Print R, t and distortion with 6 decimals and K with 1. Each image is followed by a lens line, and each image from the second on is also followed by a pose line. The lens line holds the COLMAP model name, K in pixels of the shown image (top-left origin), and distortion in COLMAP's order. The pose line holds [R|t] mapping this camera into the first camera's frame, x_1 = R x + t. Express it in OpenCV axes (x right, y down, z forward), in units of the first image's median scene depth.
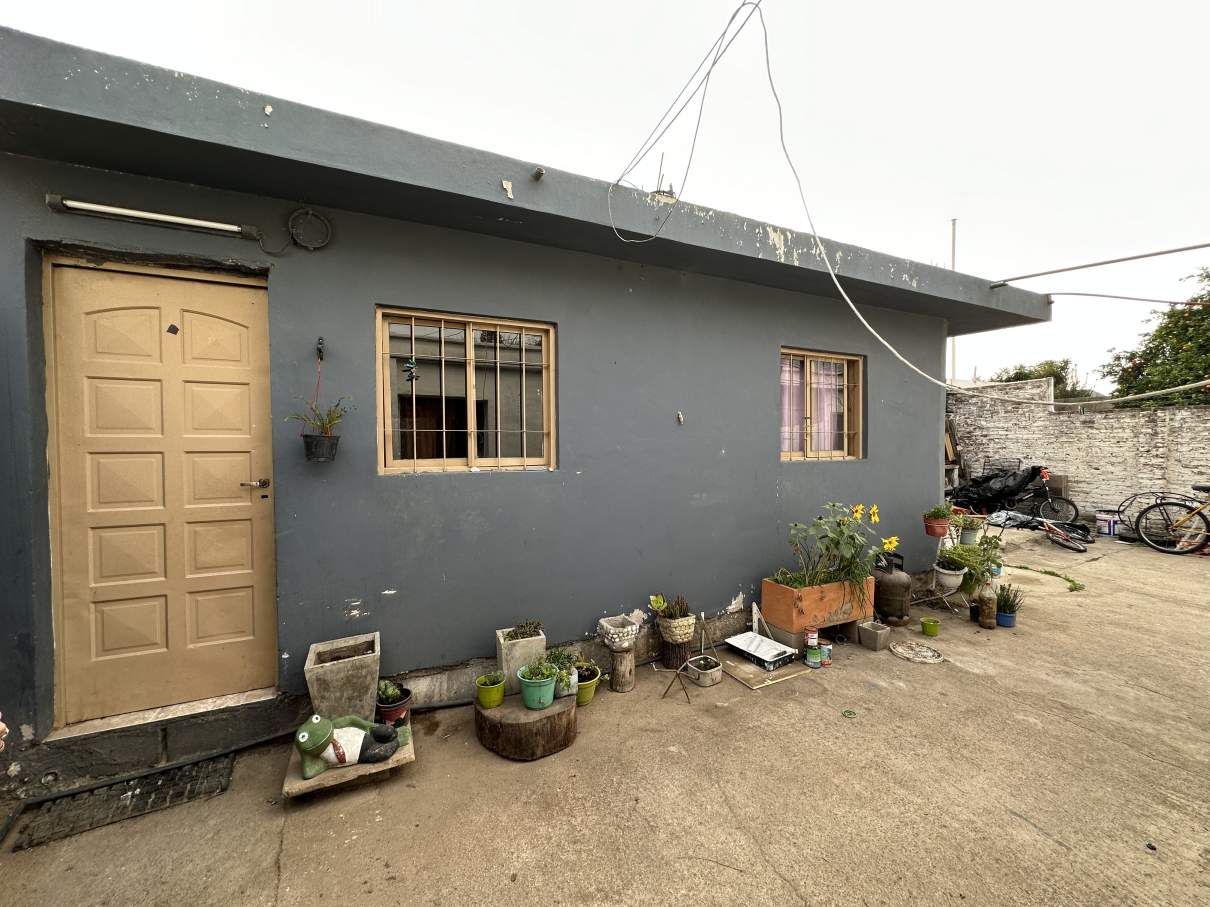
lens RADIAL K [[482.5, 0, 604.8], [0, 482.5, 453.6], [0, 0, 1]] dist [-0.003708, 0.000827]
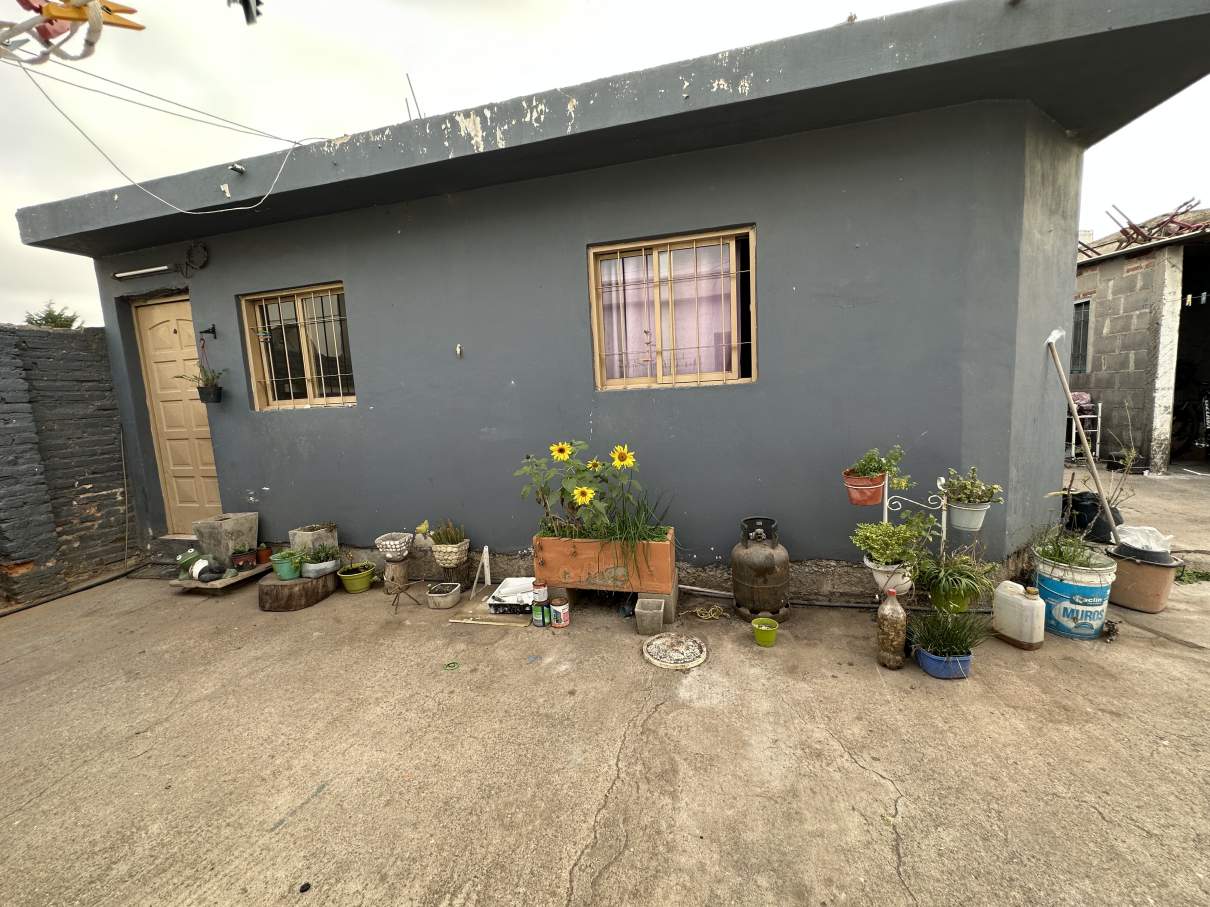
lens RADIAL K [[482.5, 0, 605.8], [0, 482.5, 453.7], [0, 0, 1]] dist [-0.003708, 0.000827]
pose [[0.764268, 0.045474, -0.643293, 1.106265], [0.035750, 0.992989, 0.112667, 0.037521], [0.643907, -0.109105, 0.757284, 0.453697]]
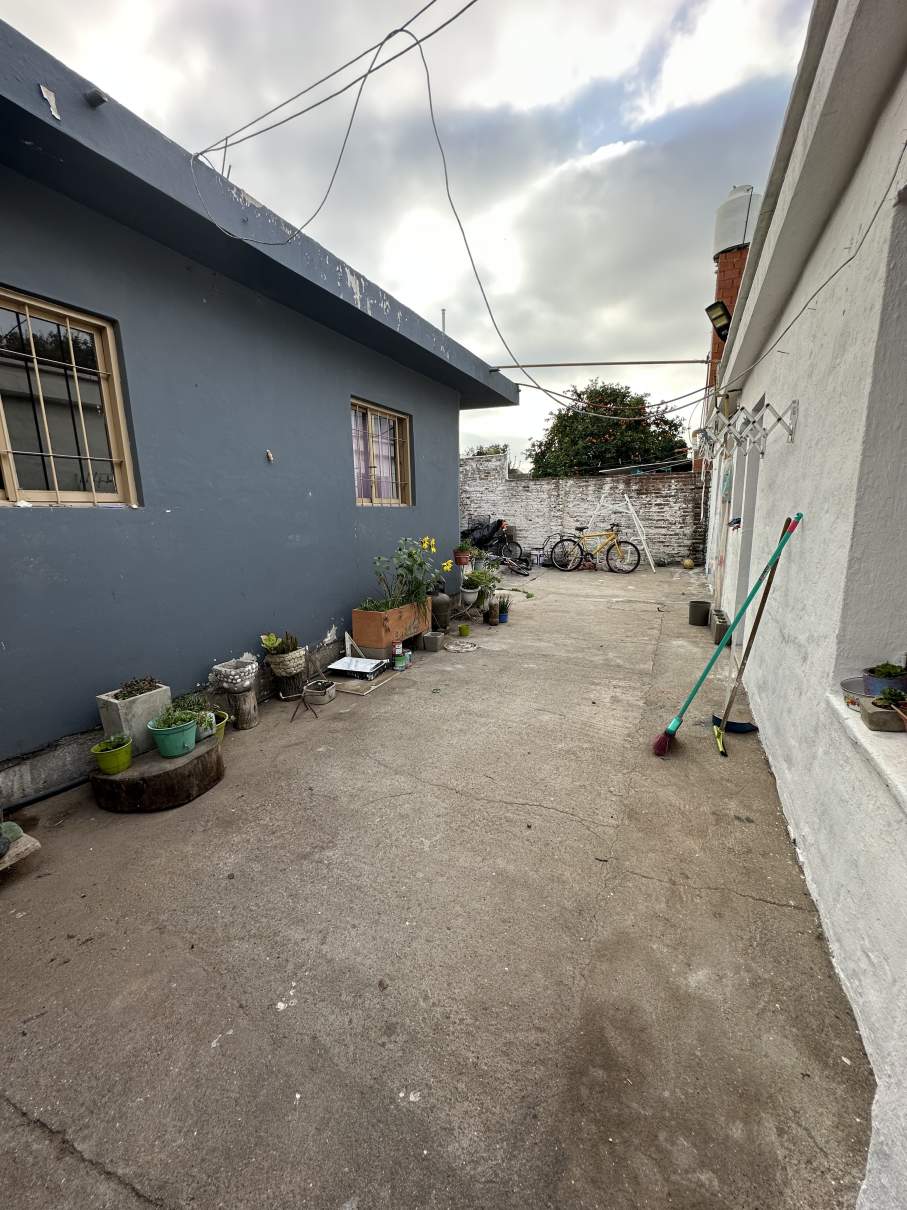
lens RADIAL K [[482.5, 0, 453.9], [0, 482.5, 605.6], [0, 0, 1]] dist [-0.003708, 0.000827]
pose [[0.780596, -0.127381, 0.611918, -0.201863], [0.025627, 0.984712, 0.172293, 0.069149], [-0.624510, -0.118810, 0.771927, -0.024575]]
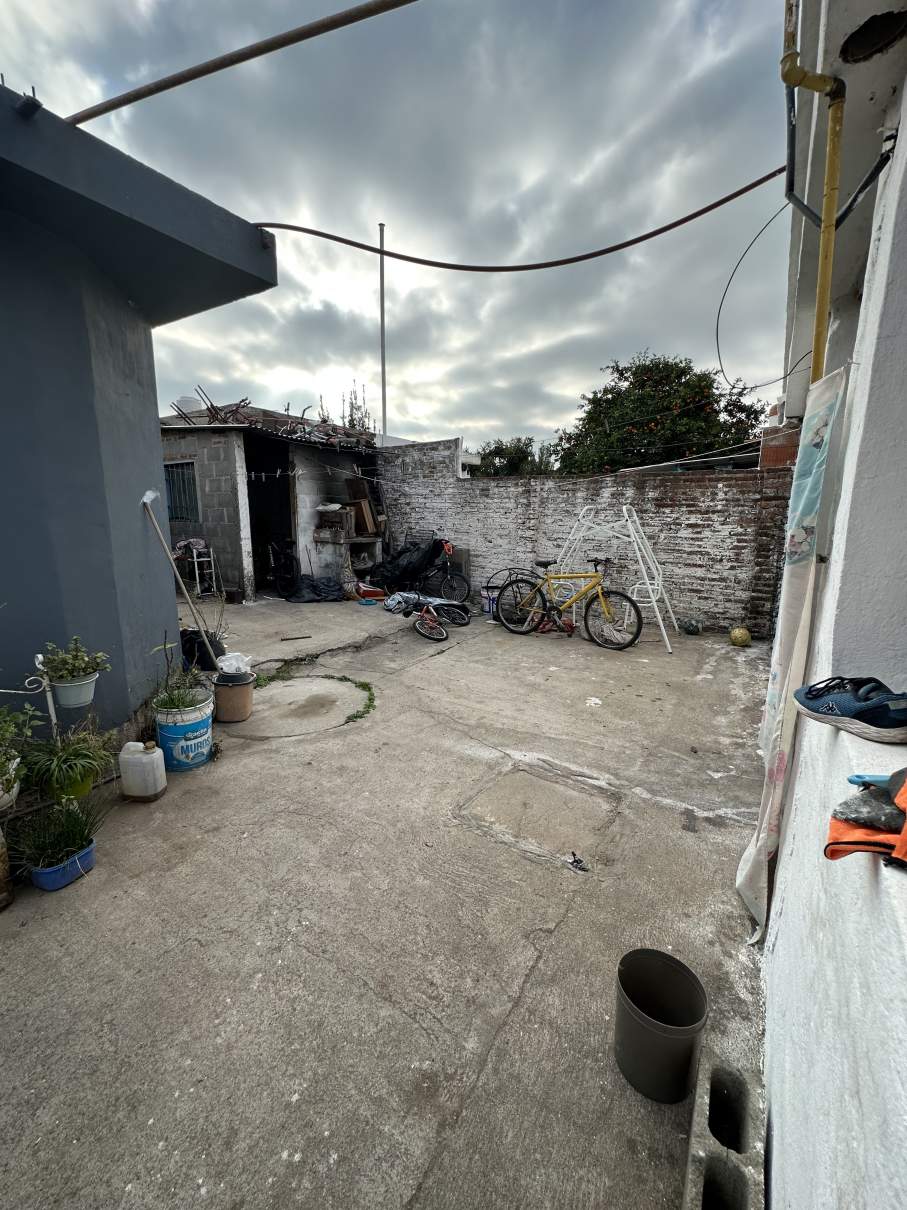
lens RADIAL K [[482.5, 0, 453.0], [0, 482.5, 606.8], [0, 0, 1]] dist [-0.003708, 0.000827]
pose [[0.863278, -0.077140, 0.498799, 1.192292], [-0.008730, 0.985822, 0.167568, -0.000466], [-0.504653, -0.149013, 0.850365, 0.539716]]
